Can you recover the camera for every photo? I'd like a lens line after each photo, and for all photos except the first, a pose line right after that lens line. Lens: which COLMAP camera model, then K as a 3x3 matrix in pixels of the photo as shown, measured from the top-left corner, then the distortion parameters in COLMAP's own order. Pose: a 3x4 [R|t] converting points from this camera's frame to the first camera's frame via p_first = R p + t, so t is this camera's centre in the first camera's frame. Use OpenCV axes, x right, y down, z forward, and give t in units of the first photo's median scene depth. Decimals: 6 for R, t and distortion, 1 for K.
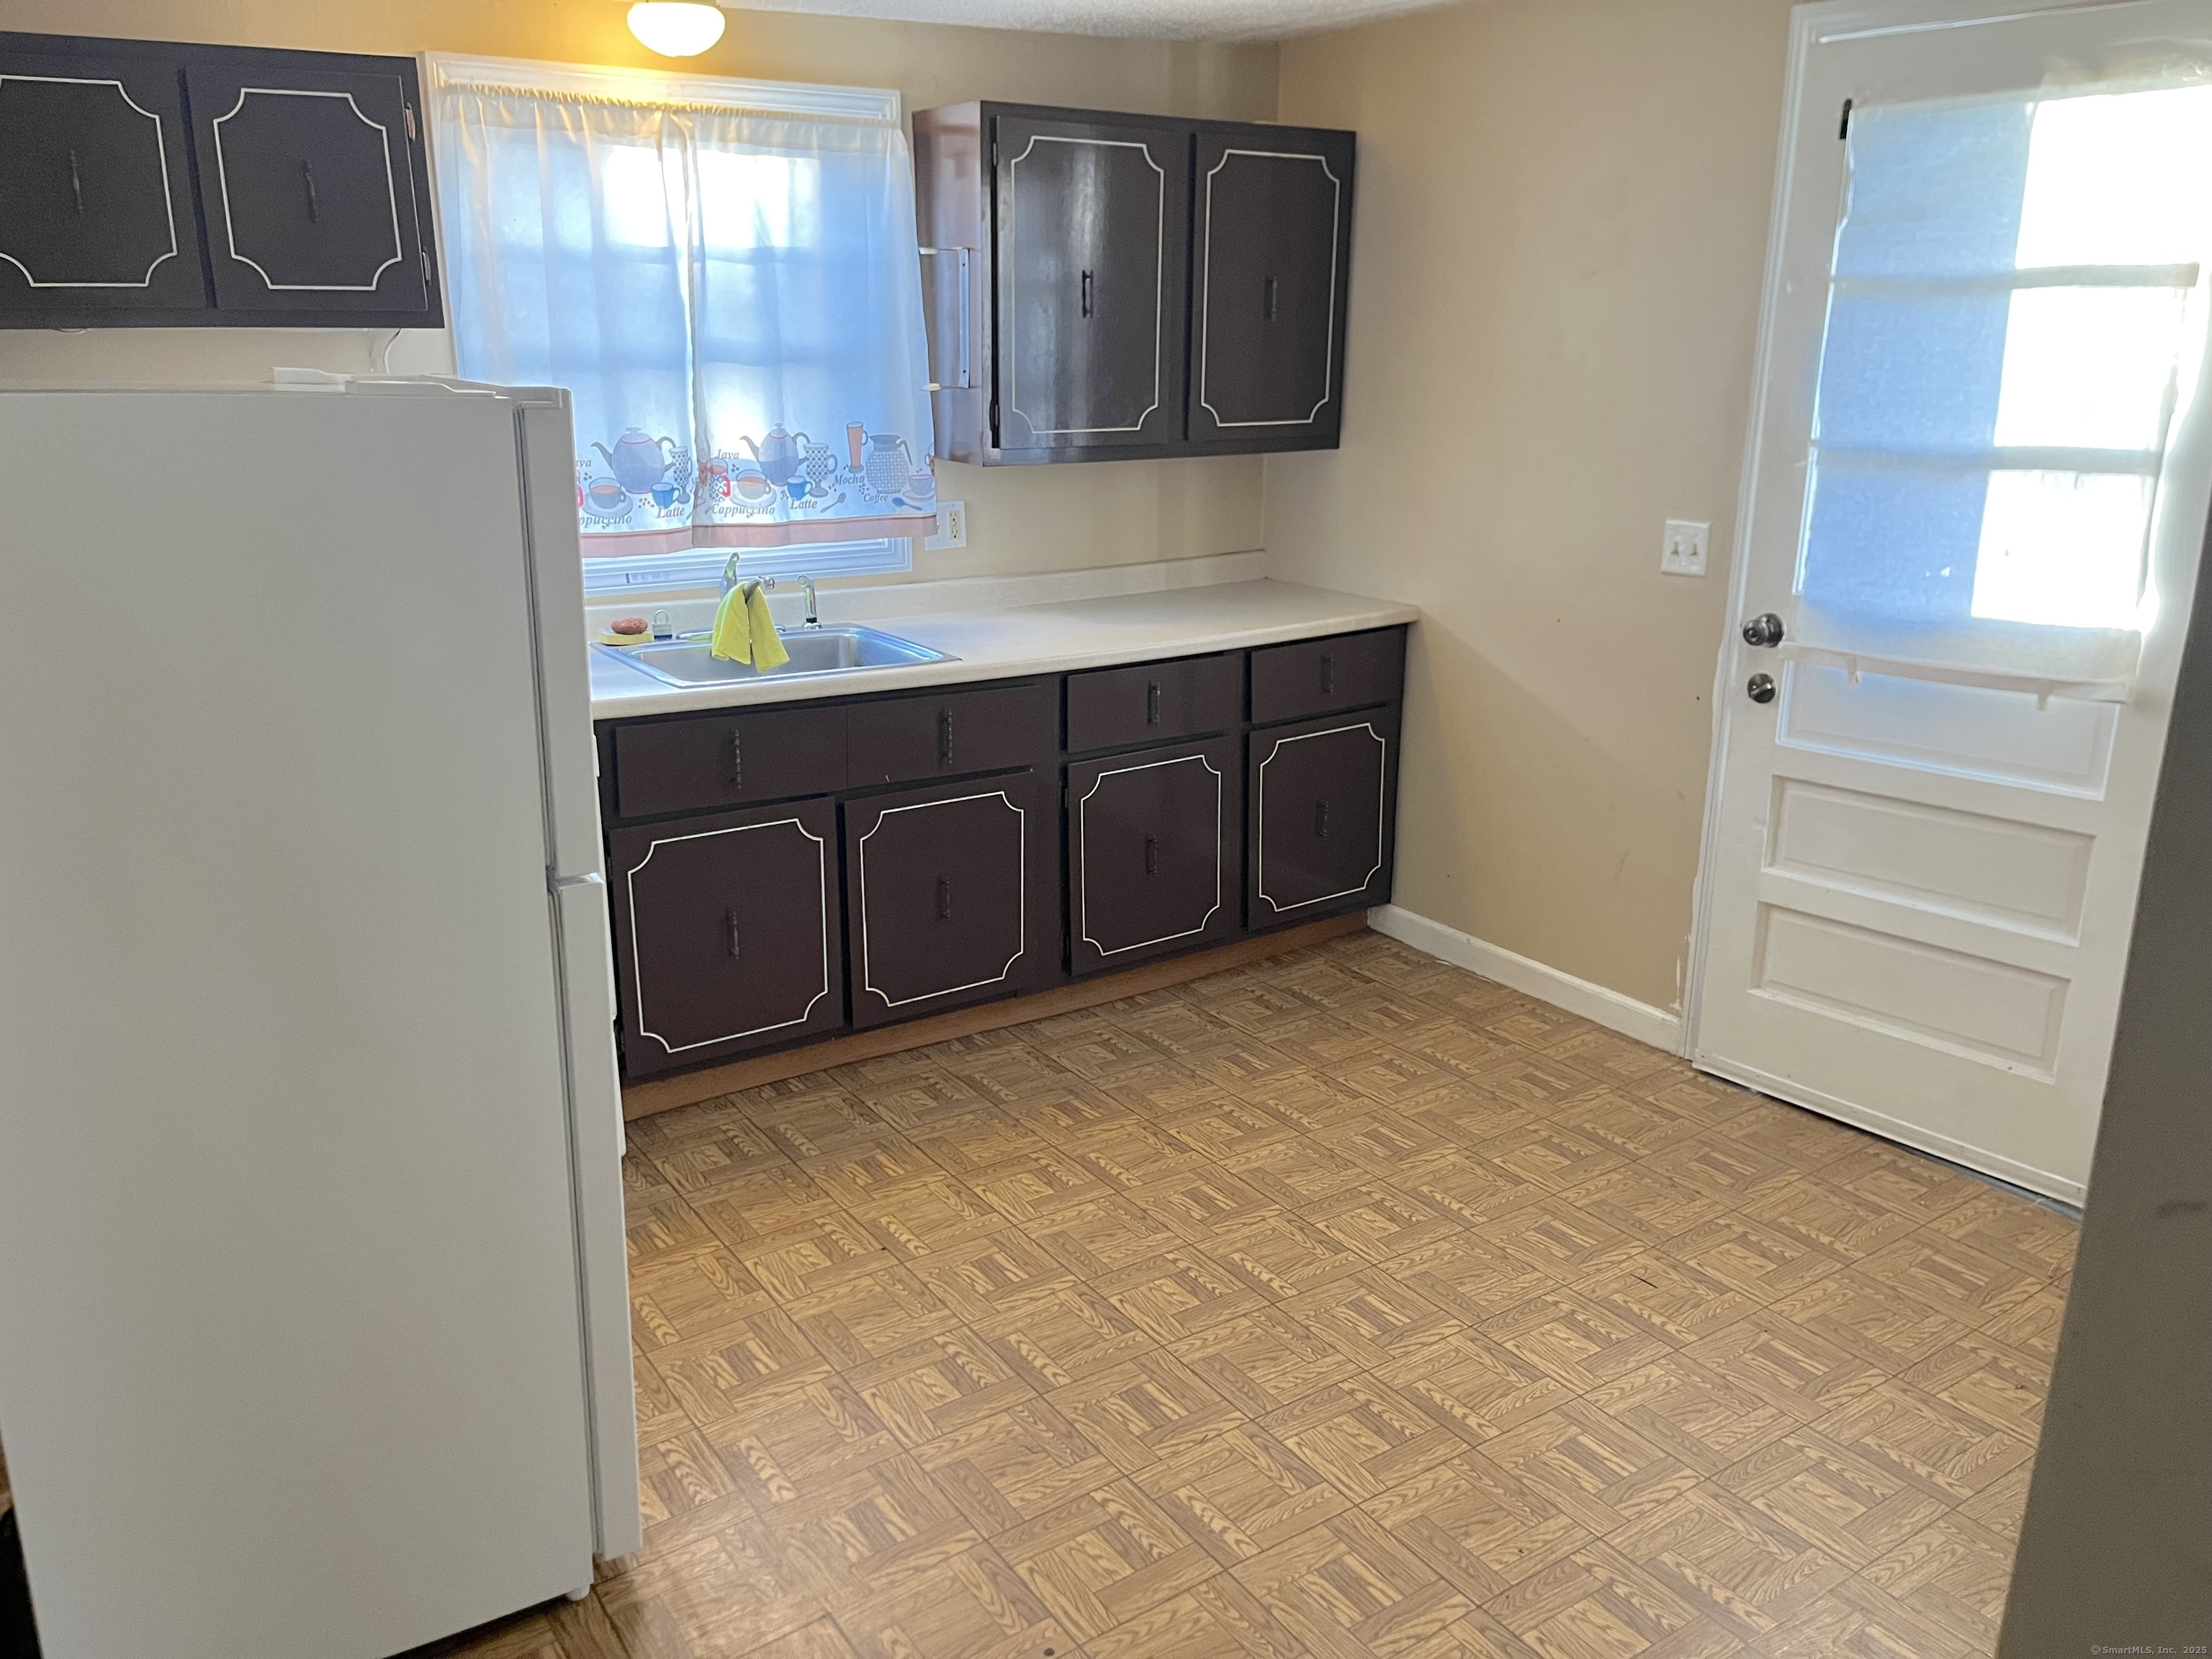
lens RADIAL K [[1651.2, 0, 1106.0], [0, 1651.2, 829.5], [0, 0, 1]] dist [0.022304, -0.002551]
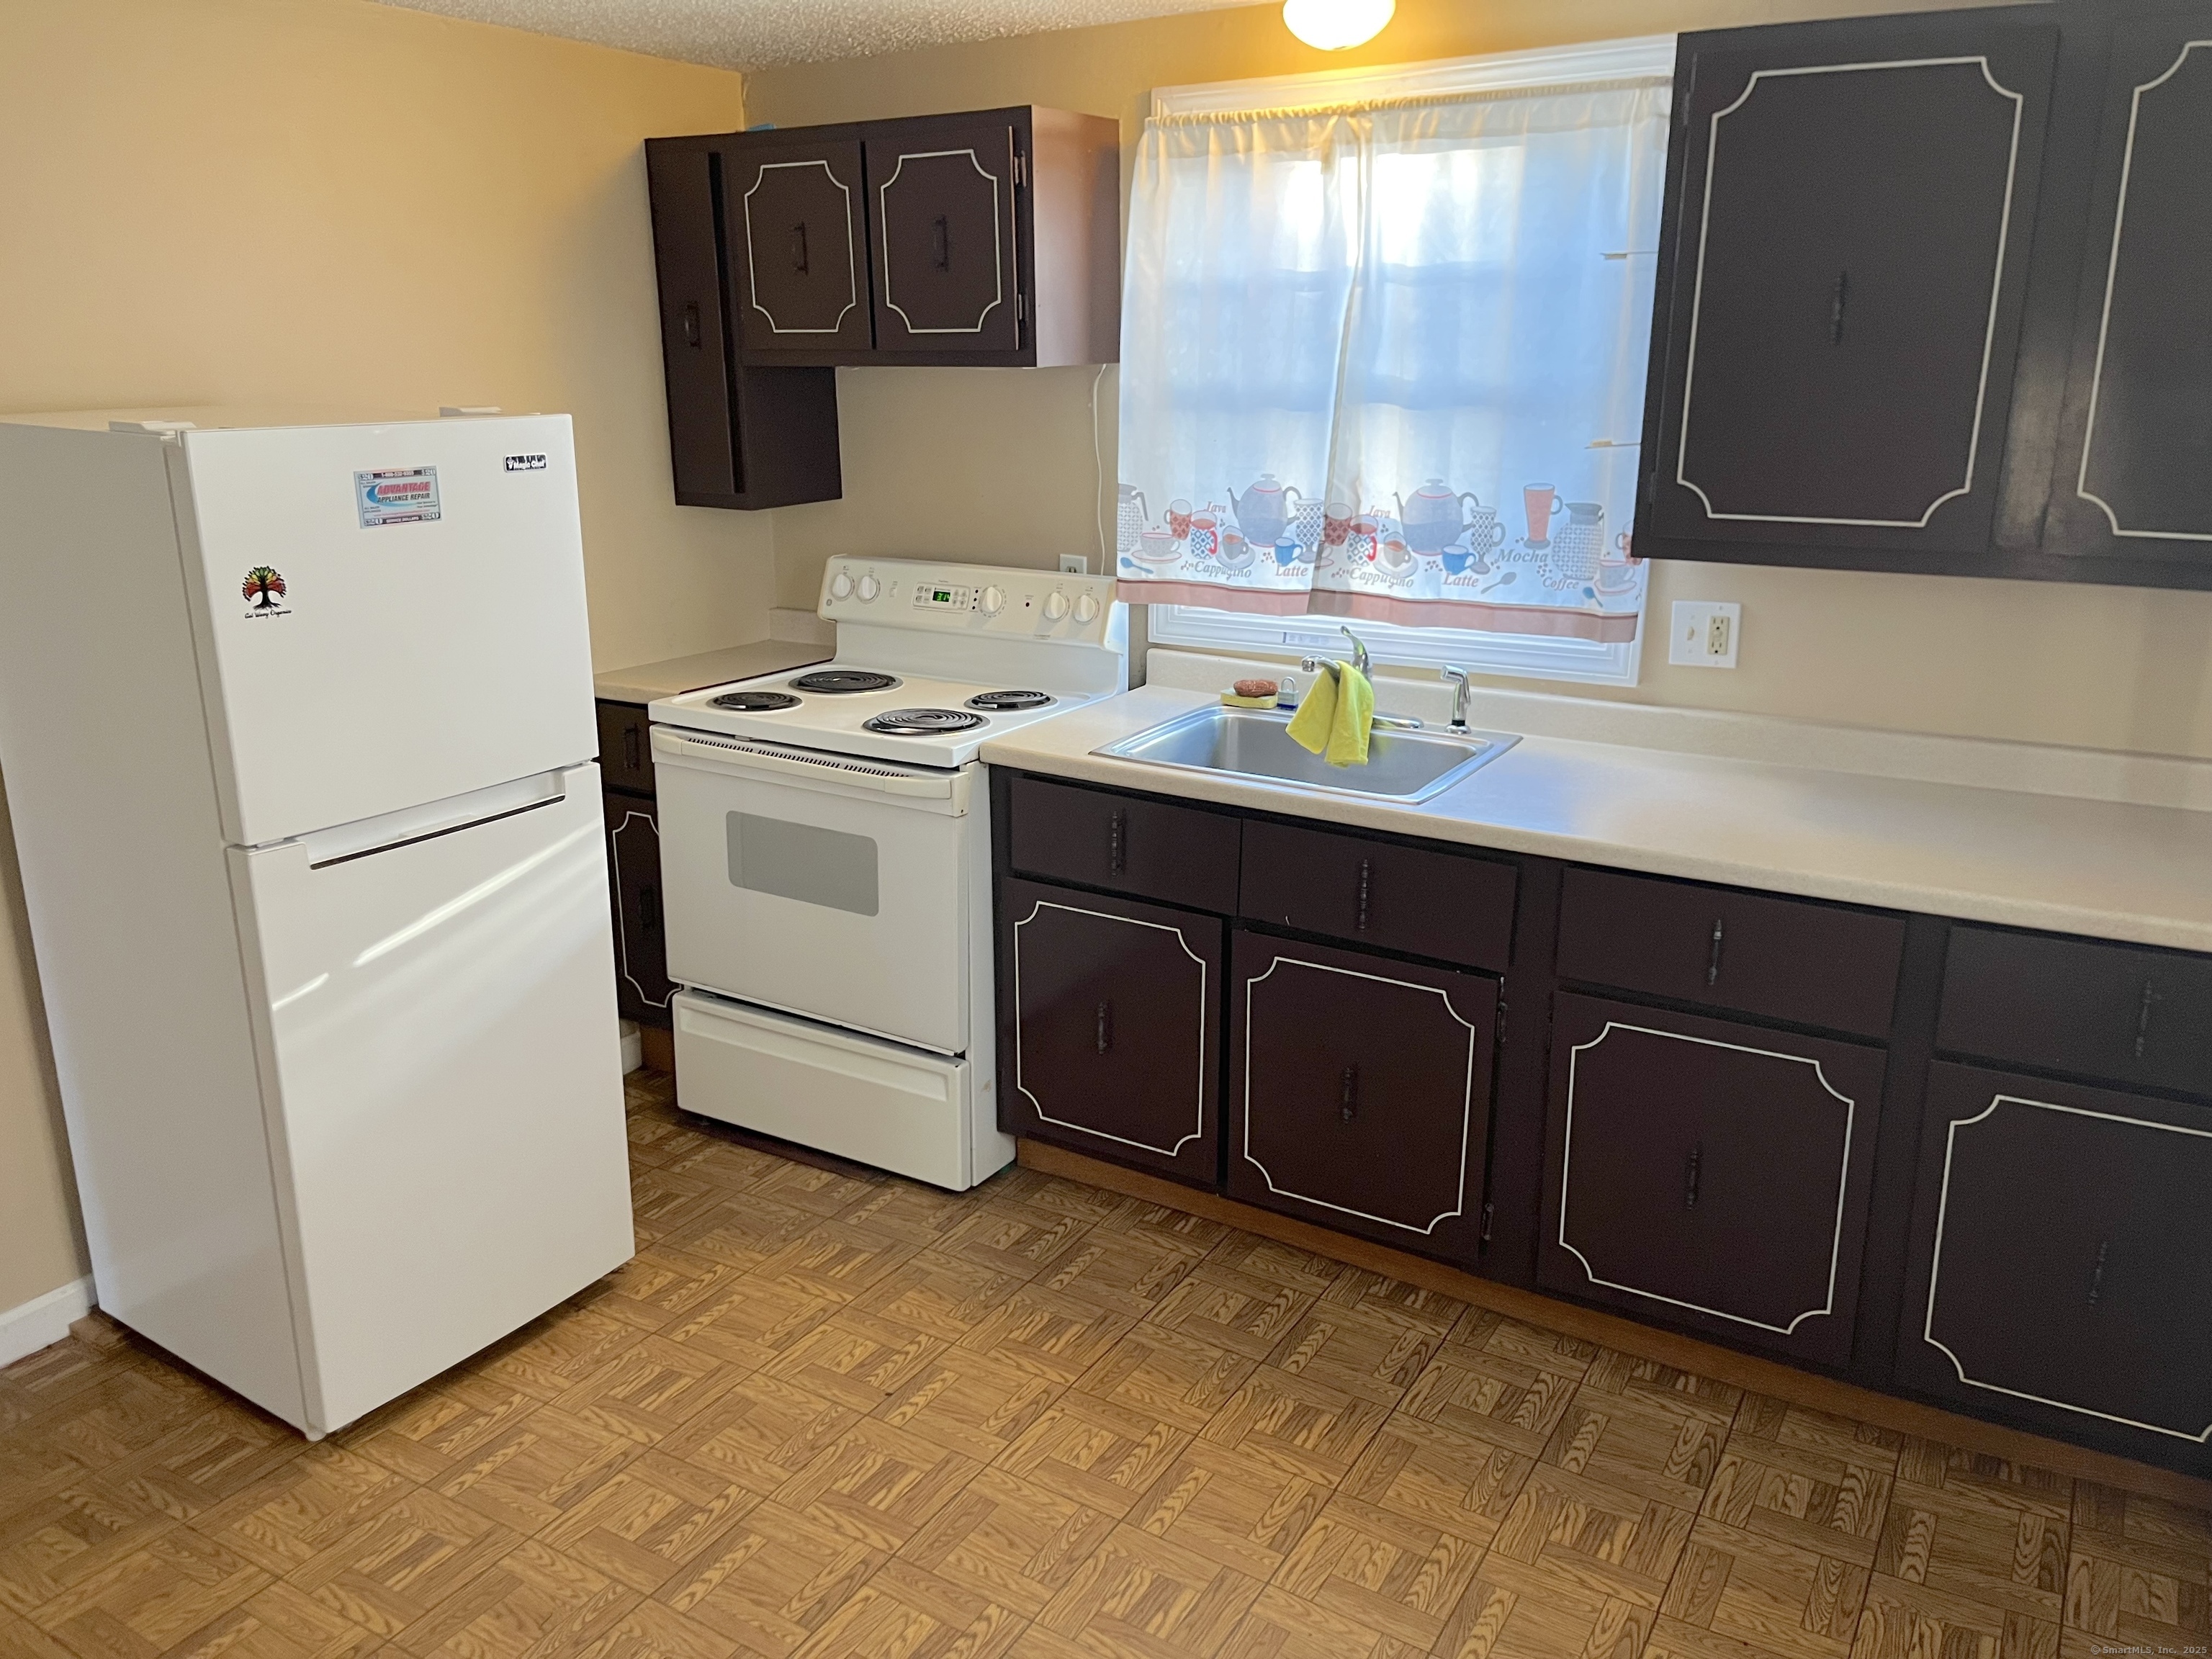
lens RADIAL K [[1703.1, 0, 1106.0], [0, 1703.1, 829.5], [0, 0, 1]] dist [0.081731, -0.105857]
pose [[0.405292, 0.251926, -0.878790, 0.535608], [-0.249929, 0.955193, 0.158563, -0.178020], [0.879360, 0.155370, 0.450096, 0.515280]]
